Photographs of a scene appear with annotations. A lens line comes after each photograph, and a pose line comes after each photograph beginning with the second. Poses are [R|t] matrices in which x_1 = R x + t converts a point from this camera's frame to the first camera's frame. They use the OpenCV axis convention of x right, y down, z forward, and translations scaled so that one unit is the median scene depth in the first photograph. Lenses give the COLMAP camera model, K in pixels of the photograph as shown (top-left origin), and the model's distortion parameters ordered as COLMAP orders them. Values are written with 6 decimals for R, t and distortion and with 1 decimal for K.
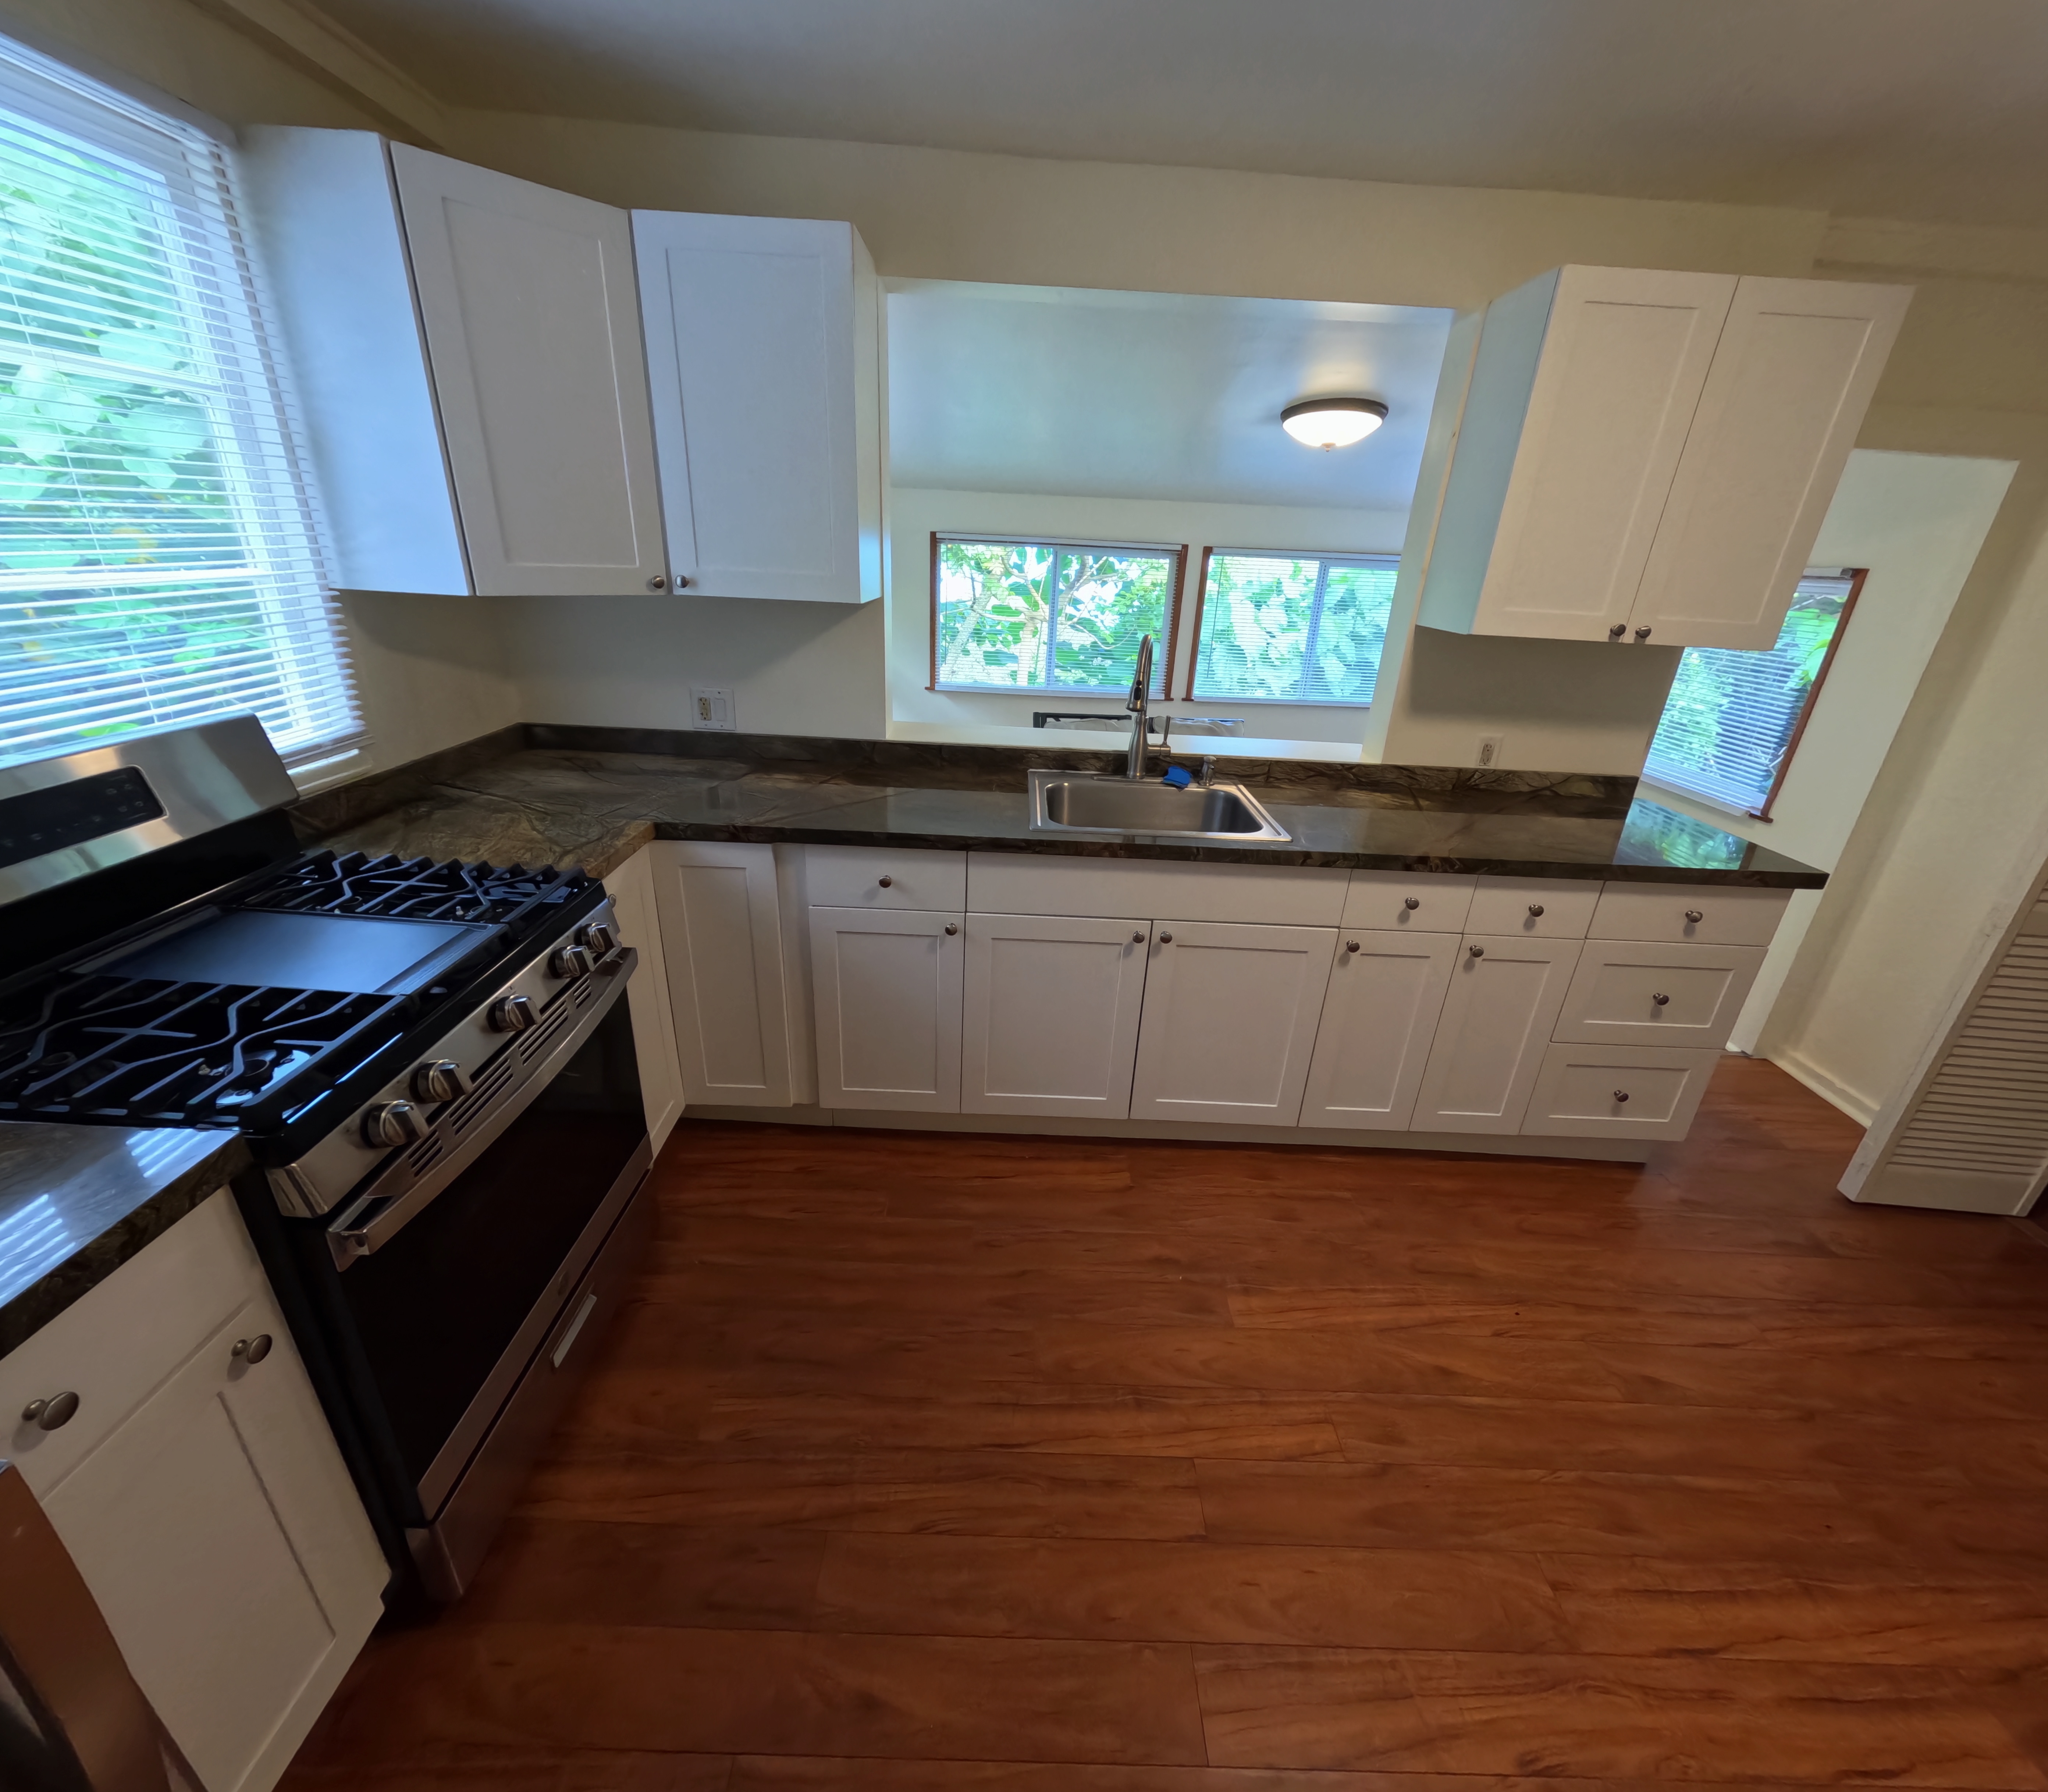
lens RADIAL K [[830.6, 0, 1021.3], [0, 830.6, 891.2], [0, 0, 1]] dist [0.002539, 0.000944]
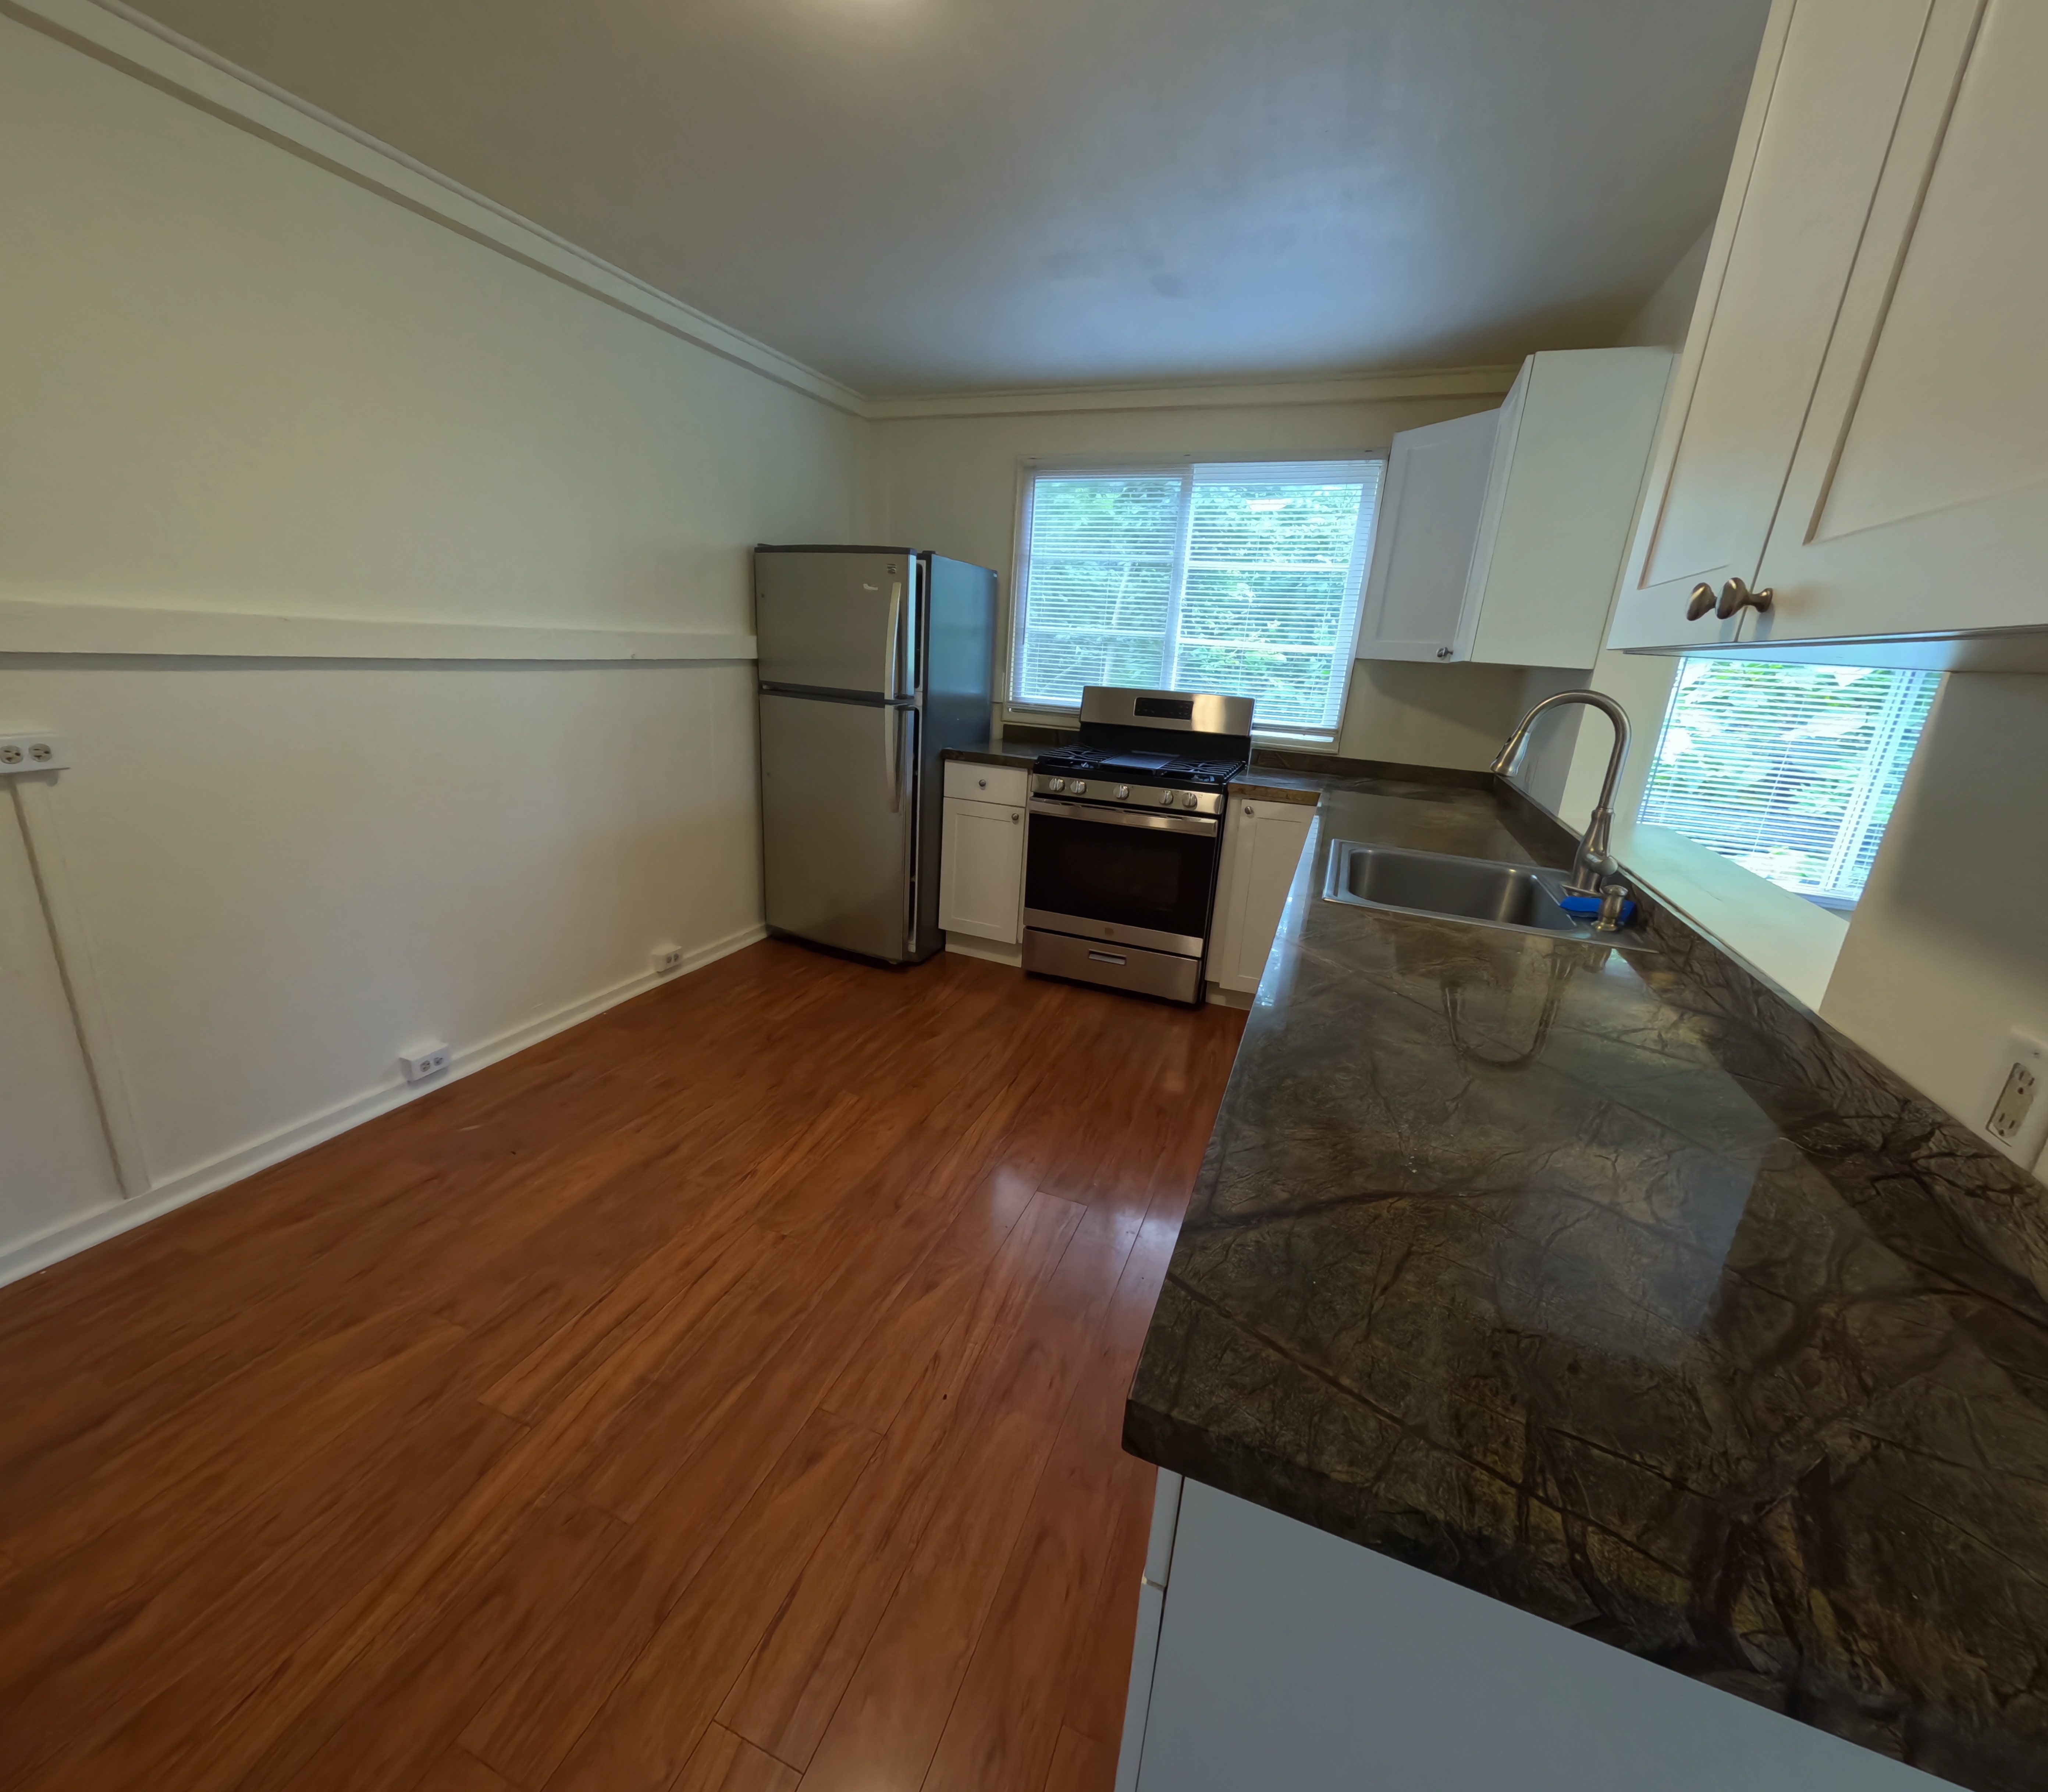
lens RADIAL K [[830.6, 0, 1020.8], [0, 830.6, 893.1], [0, 0, 1]] dist [0.002539, 0.000944]
pose [[-0.358816, 0.197811, -0.912207, 1.304657], [-0.440575, 0.825678, 0.352347, -0.244614], [0.822888, 0.528324, -0.209116, 1.035857]]
